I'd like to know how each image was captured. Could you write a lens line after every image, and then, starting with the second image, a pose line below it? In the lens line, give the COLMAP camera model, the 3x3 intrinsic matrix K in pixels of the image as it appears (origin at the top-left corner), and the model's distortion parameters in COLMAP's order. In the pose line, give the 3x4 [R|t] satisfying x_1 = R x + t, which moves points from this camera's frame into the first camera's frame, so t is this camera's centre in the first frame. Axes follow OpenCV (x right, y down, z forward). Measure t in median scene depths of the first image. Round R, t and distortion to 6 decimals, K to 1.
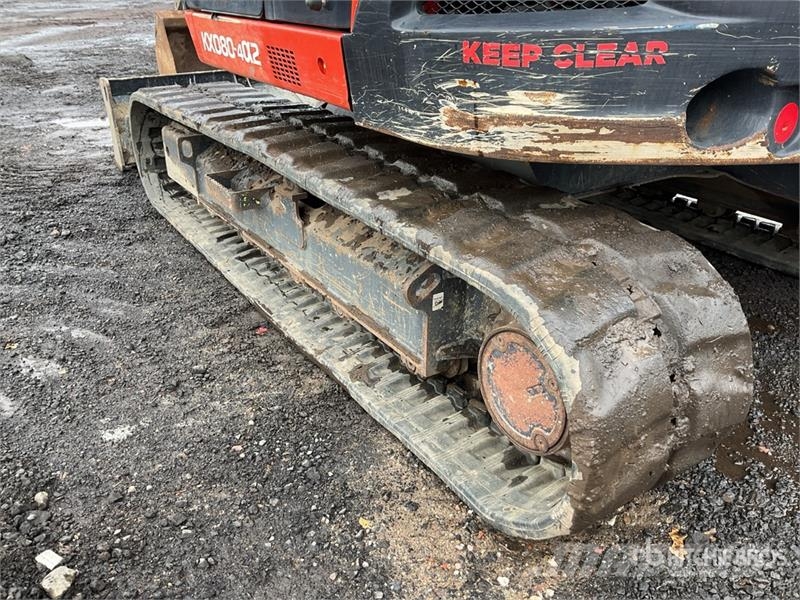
lens RADIAL K [[658.3, 0, 395.7], [0, 658.3, 299.8], [0, 0, 1]] dist [0.068490, -0.101630]
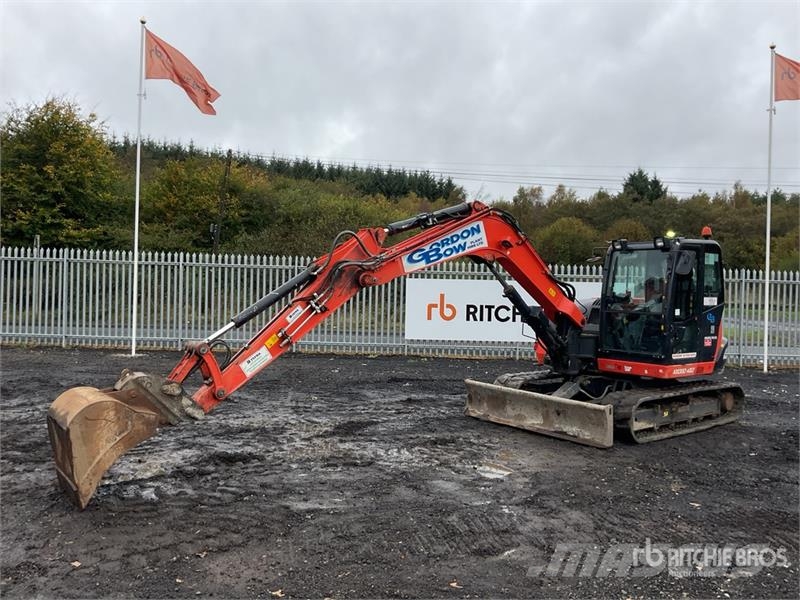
lens RADIAL K [[658.3, 0, 395.9], [0, 658.3, 304.5], [0, 0, 1]] dist [0.068490, -0.101630]
pose [[-0.086023, -0.030960, 0.995812, -6.829051], [0.414217, 0.907925, 0.064009, -2.856557], [-0.906104, 0.417988, -0.065279, 4.400981]]
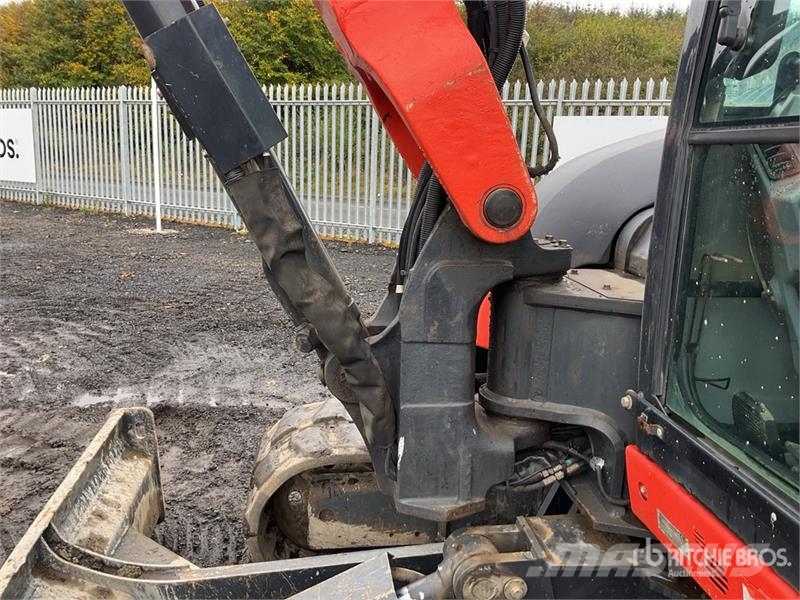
lens RADIAL K [[658.3, 0, 397.2], [0, 658.3, 301.9], [0, 0, 1]] dist [0.068490, -0.101630]
pose [[0.434673, -0.183815, 0.881630, -1.014905], [0.364359, 0.931146, 0.014497, -1.355063], [-0.823591, 0.314929, 0.471719, 1.925066]]
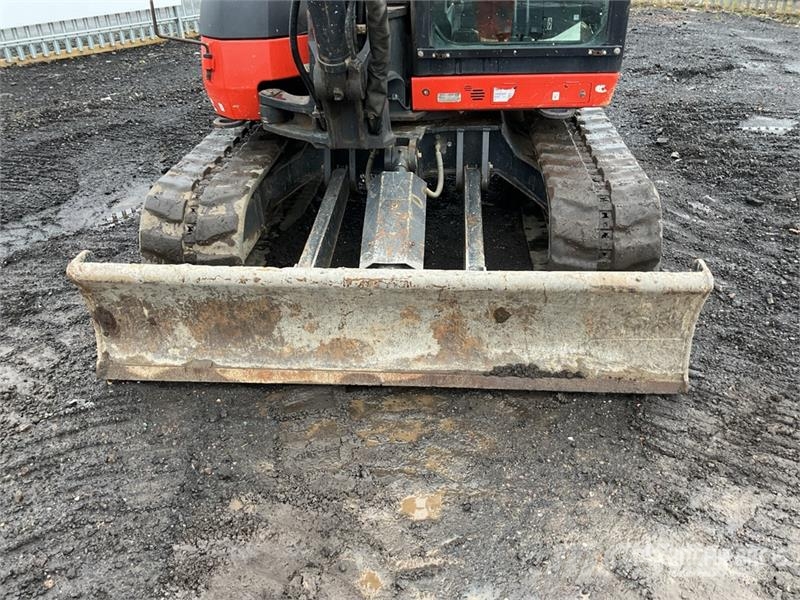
lens RADIAL K [[658.3, 0, 397.7], [0, 658.3, 301.9], [0, 0, 1]] dist [0.068490, -0.101630]
pose [[-0.795168, -0.293844, 0.530438, -1.506848], [0.286545, 0.588841, 0.755750, -2.425394], [-0.534416, 0.752943, -0.384028, 3.883374]]
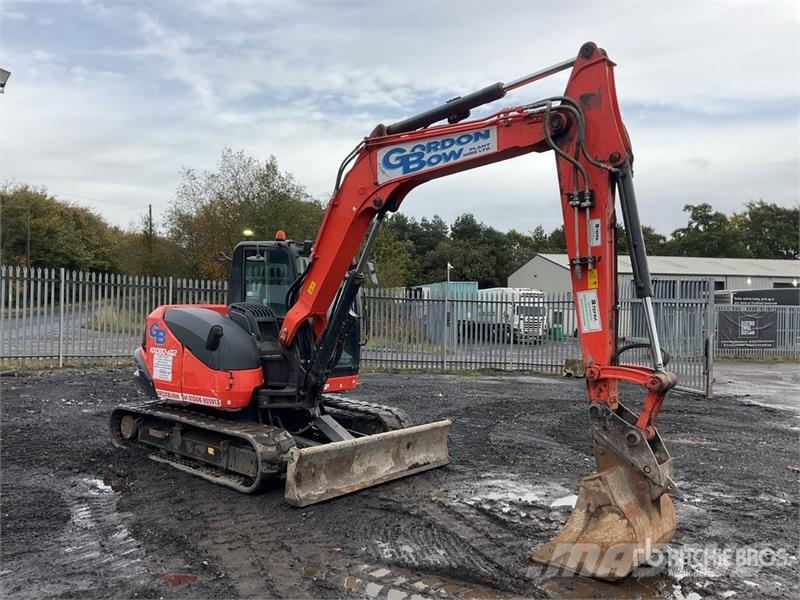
lens RADIAL K [[658.3, 0, 399.1], [0, 658.3, 295.2], [0, 0, 1]] dist [0.068490, -0.101630]
pose [[-0.956987, -0.031951, -0.288367, 0.925468], [-0.154679, 0.897071, 0.413929, -4.230069], [0.245460, 0.440729, -0.863428, 7.148091]]
